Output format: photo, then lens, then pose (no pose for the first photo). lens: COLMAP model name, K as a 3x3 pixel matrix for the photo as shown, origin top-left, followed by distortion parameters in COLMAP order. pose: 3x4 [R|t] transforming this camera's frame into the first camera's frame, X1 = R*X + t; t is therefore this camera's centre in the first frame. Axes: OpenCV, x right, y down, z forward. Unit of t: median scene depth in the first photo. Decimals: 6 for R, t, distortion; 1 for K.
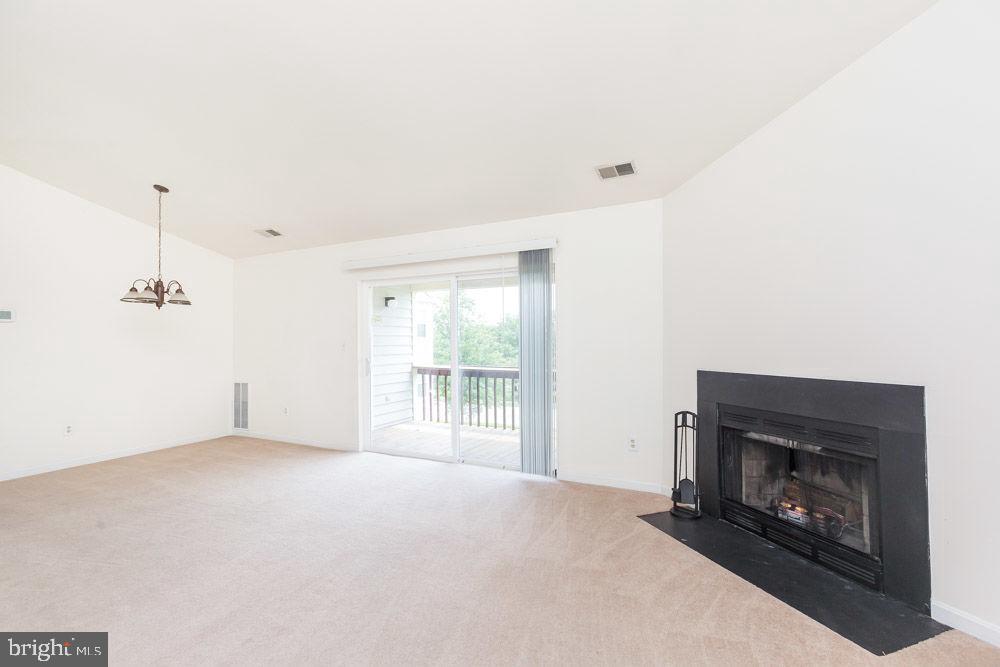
lens RADIAL K [[450.1, 0, 499.0], [0, 450.1, 335.6], [0, 0, 1]] dist [0.004732, -0.001326]
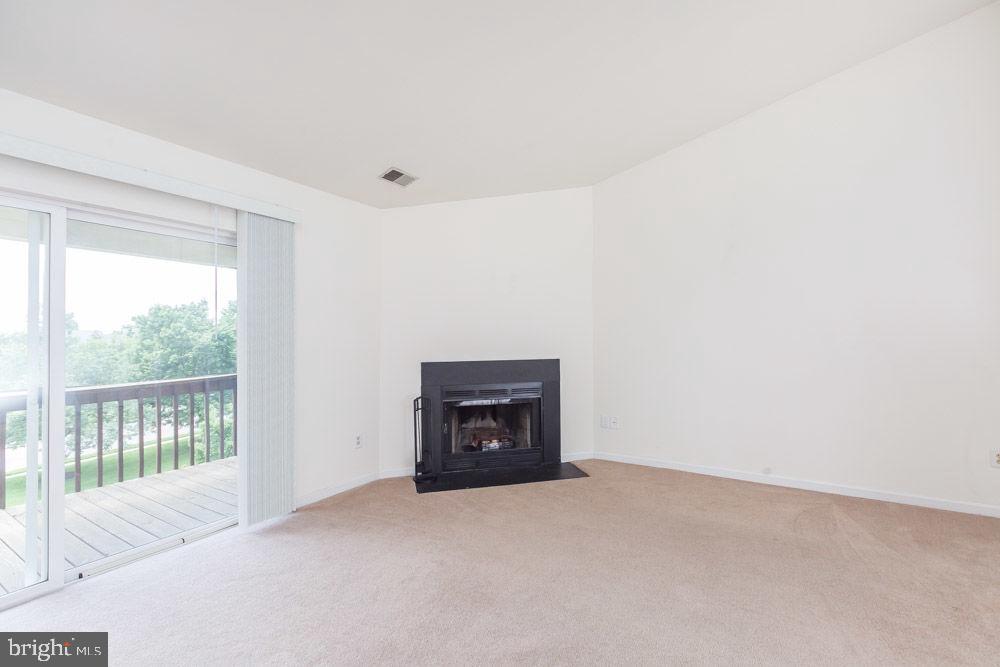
lens RADIAL K [[450.1, 0, 499.4], [0, 450.1, 333.0], [0, 0, 1]] dist [0.004732, -0.001326]
pose [[0.075552, 0.016175, 0.997011, -0.822517], [-0.007617, 0.999849, -0.015643, 0.013866], [-0.997113, -0.006413, 0.075663, 0.725842]]
